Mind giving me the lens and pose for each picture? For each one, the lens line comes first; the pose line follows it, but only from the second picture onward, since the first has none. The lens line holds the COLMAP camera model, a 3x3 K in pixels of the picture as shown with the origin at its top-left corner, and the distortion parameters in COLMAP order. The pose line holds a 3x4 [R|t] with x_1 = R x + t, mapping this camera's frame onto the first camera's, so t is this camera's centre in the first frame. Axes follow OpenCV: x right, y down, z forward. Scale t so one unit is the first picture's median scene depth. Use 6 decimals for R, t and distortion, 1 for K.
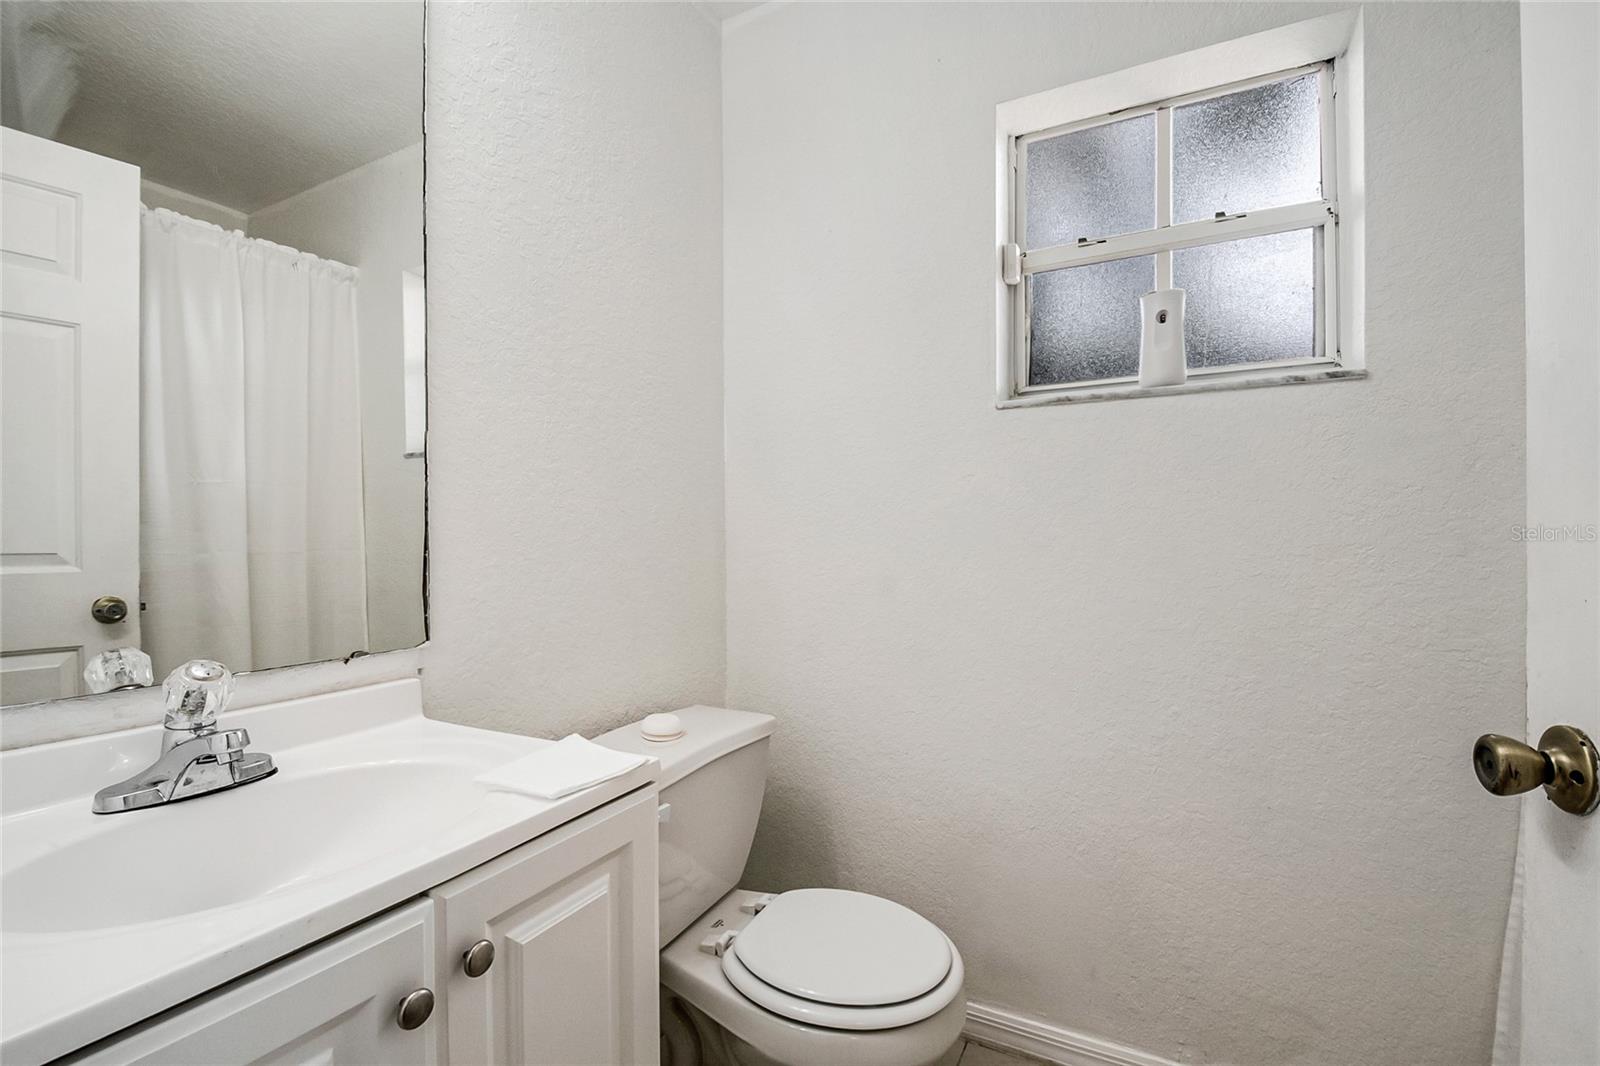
lens RADIAL K [[700.4, 0, 802.1], [0, 700.4, 533.2], [0, 0, 1]] dist [0.006651, -0.013132]
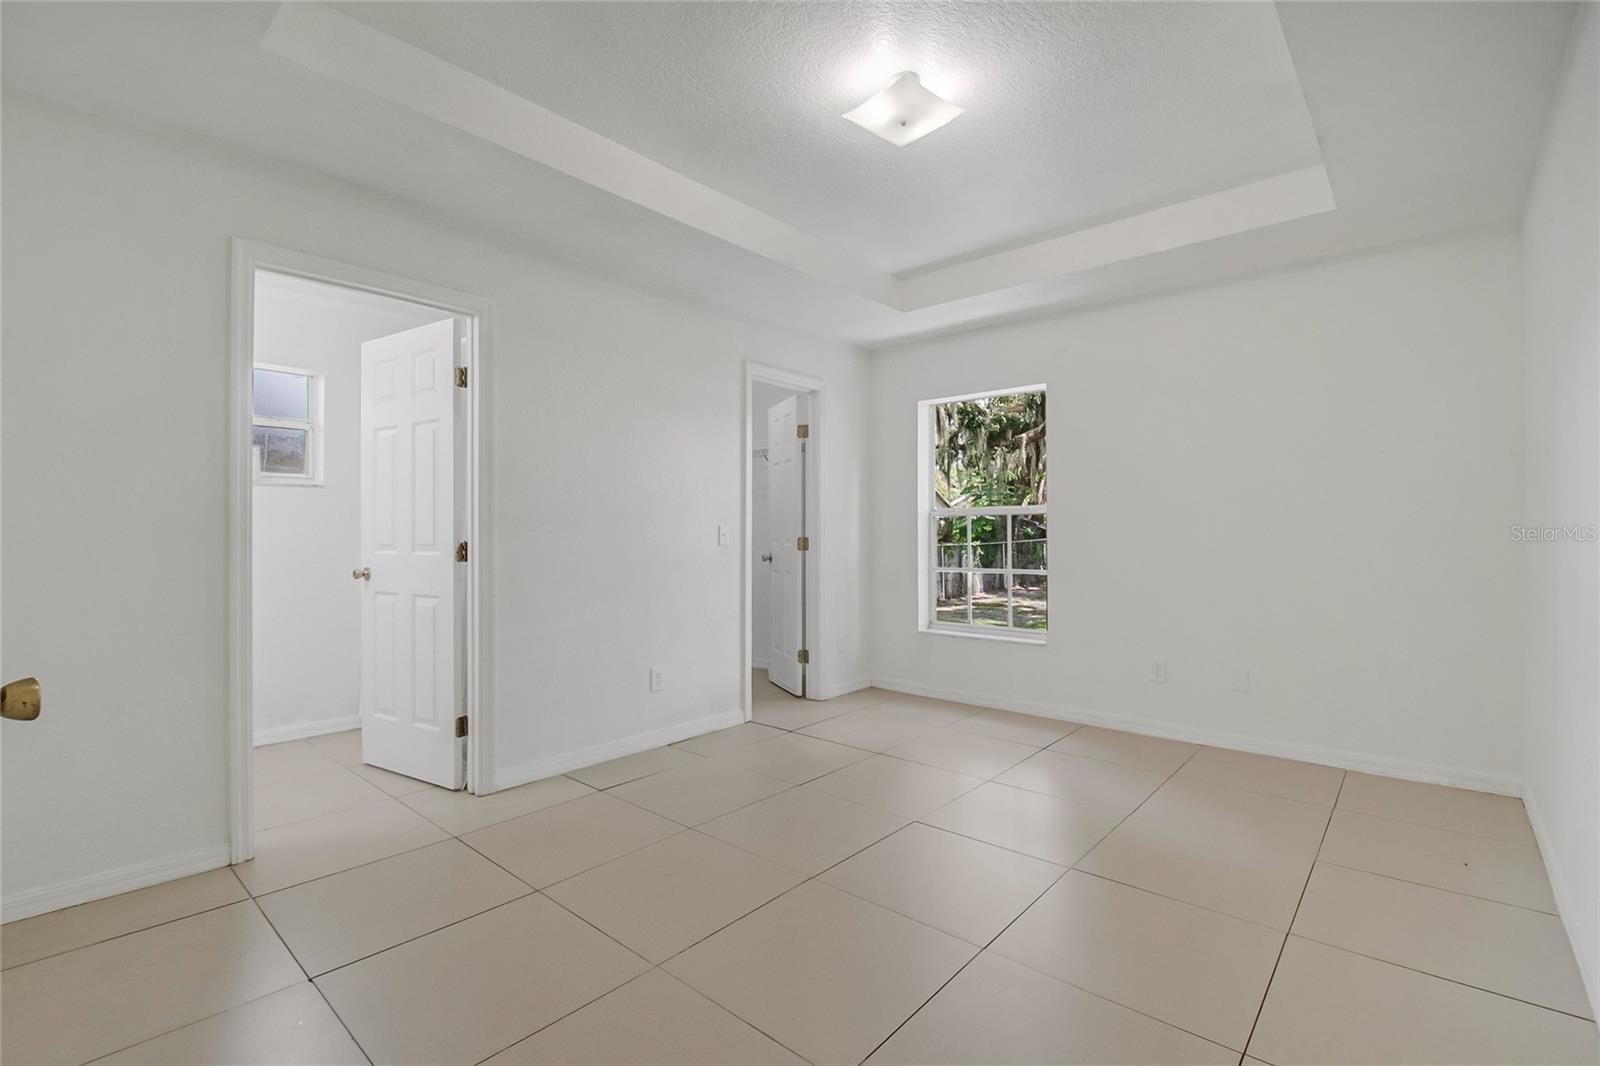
lens RADIAL K [[700.4, 0, 804.1], [0, 700.4, 529.4], [0, 0, 1]] dist [0.006651, -0.013132]
pose [[0.231622, 0.012781, 0.972722, -1.735730], [0.001510, 0.999908, -0.013498, 0.007900], [-0.972805, 0.004595, 0.231581, -1.806767]]
